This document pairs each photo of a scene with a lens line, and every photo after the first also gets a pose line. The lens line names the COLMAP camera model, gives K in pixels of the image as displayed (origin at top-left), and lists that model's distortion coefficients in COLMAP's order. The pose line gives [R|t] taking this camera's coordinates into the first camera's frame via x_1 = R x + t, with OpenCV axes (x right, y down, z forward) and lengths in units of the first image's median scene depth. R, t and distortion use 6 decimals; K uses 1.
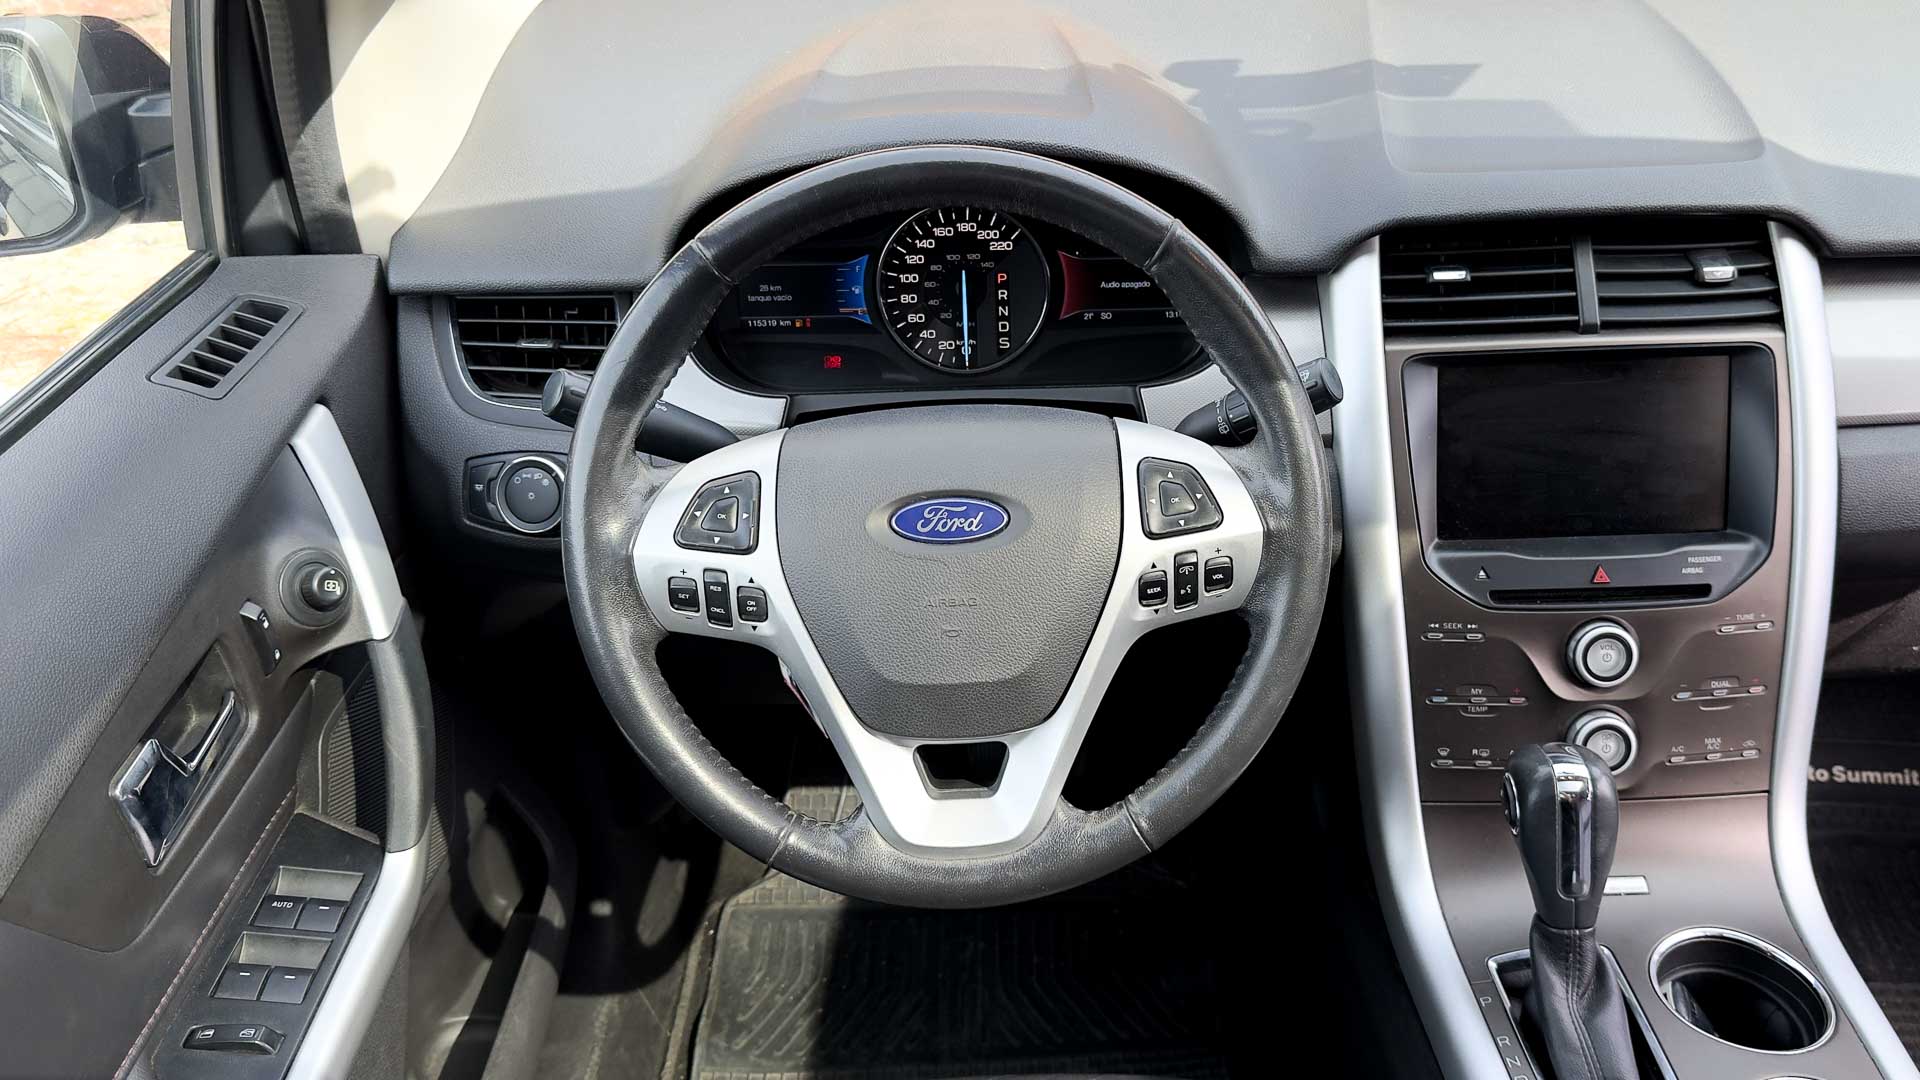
lens RADIAL K [[1547.9, 0, 1073.2], [0, 1547.9, 516.5], [0, 0, 1]] dist [0.197909, -0.421795]
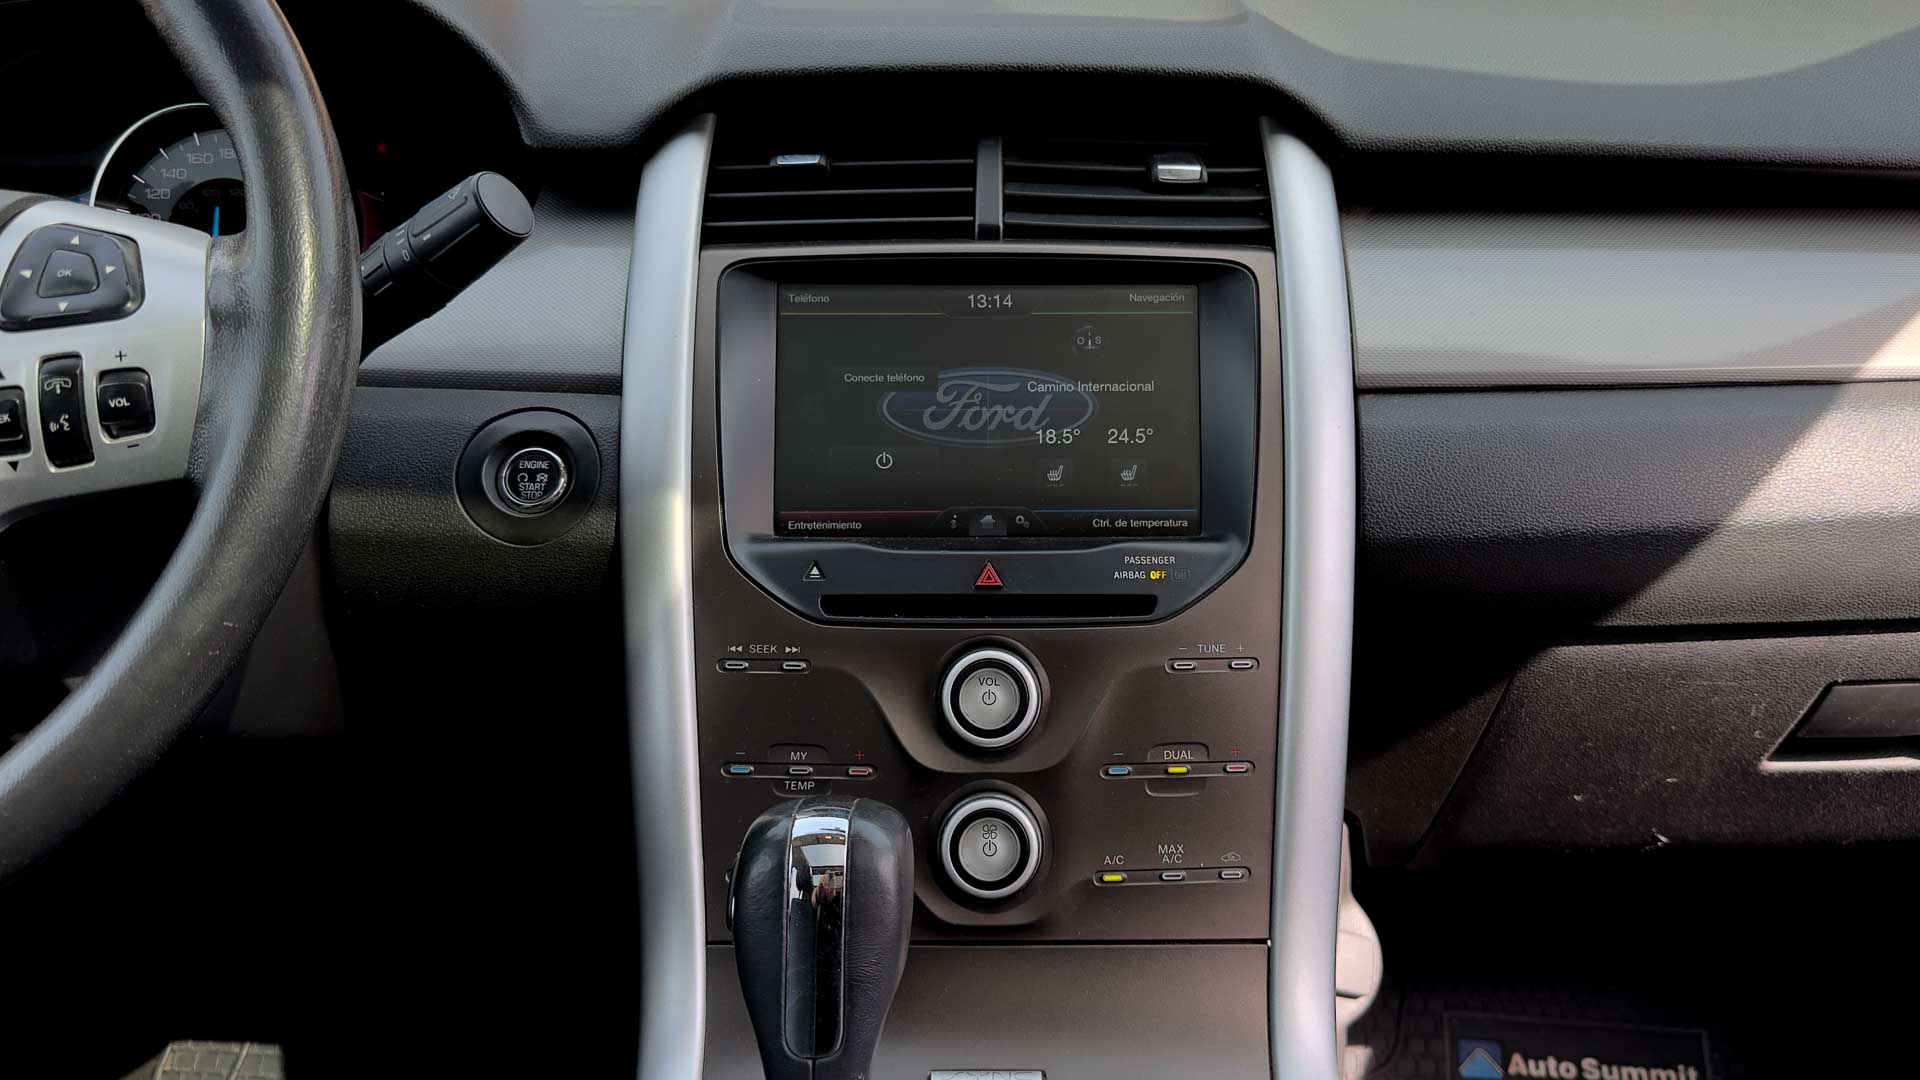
lens RADIAL K [[1489.8, 0, 993.3], [0, 1489.8, 534.9], [0, 0, 1]] dist [0.091884, -0.177848]
pose [[0.999452, 0.026691, -0.019554, 0.309841], [-0.030708, 0.968317, -0.247828, 0.154443], [0.012320, 0.248293, 0.968607, 0.354766]]
